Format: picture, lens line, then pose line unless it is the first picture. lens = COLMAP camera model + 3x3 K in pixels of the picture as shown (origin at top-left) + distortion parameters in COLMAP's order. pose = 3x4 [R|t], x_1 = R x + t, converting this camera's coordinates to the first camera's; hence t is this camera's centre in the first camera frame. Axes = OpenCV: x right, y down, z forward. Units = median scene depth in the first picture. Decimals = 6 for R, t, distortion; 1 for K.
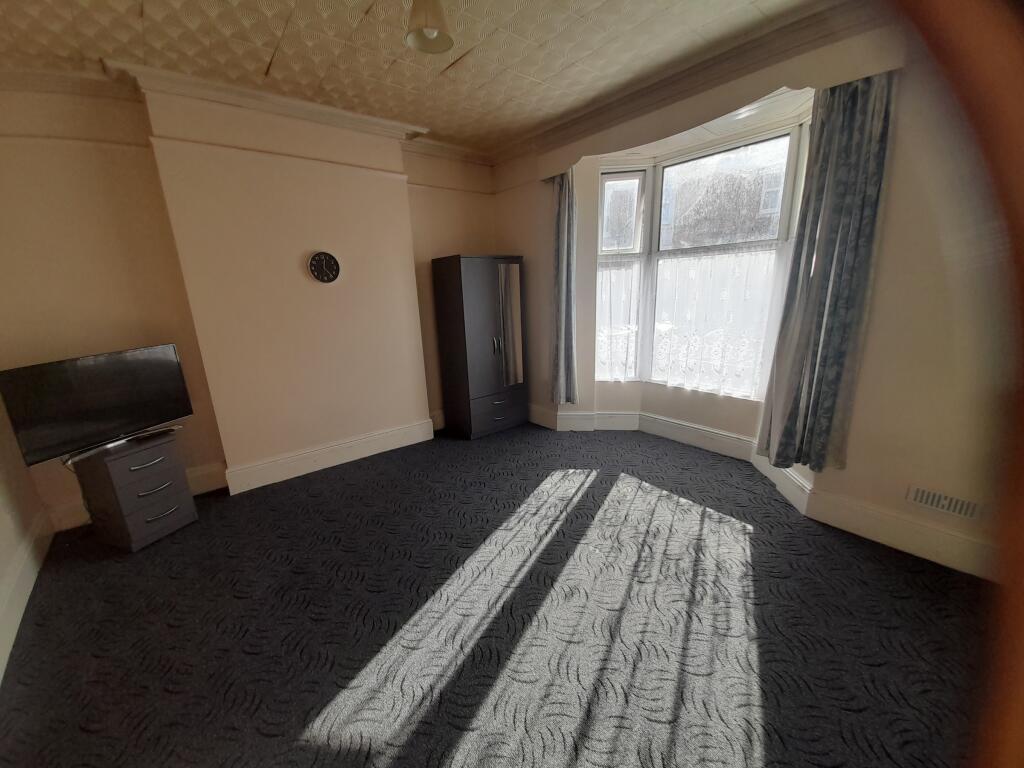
lens RADIAL K [[397.5, 0, 507.1], [0, 397.5, 390.2], [0, 0, 1]] dist [0.013308, -0.009672]
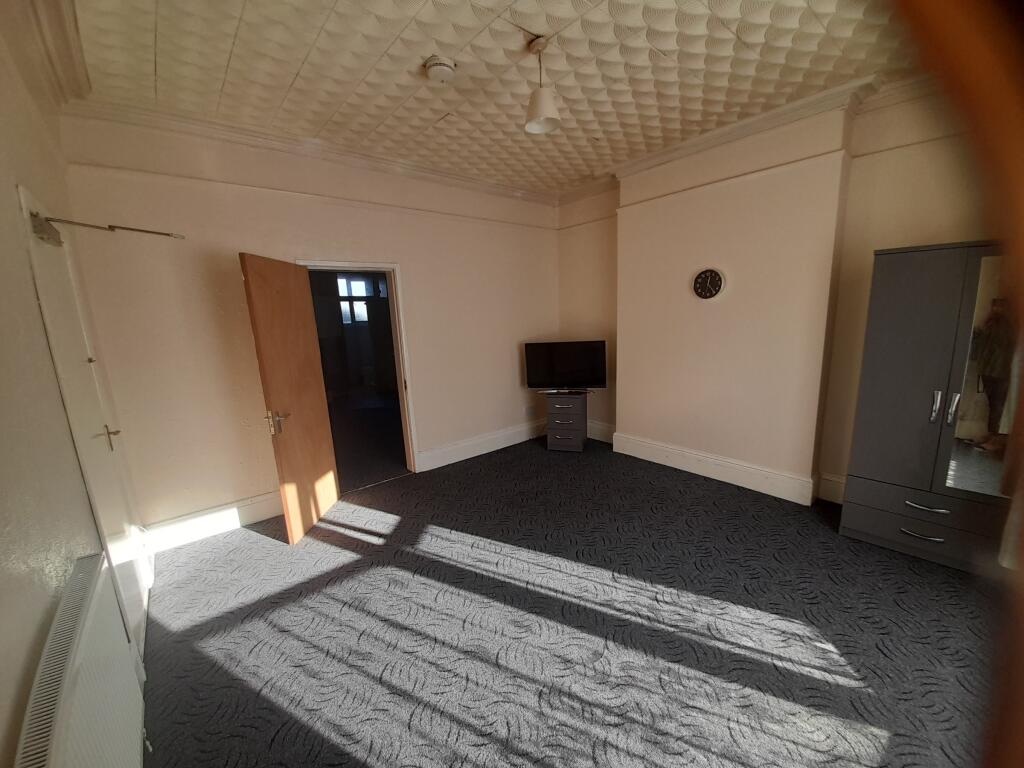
lens RADIAL K [[397.5, 0, 507.1], [0, 397.5, 390.2], [0, 0, 1]] dist [0.013308, -0.009672]
pose [[0.028798, 0.220684, -0.974920, 0.906988], [-0.213371, 0.954202, 0.209692, -0.227512], [0.976547, 0.201981, 0.074566, 0.705785]]
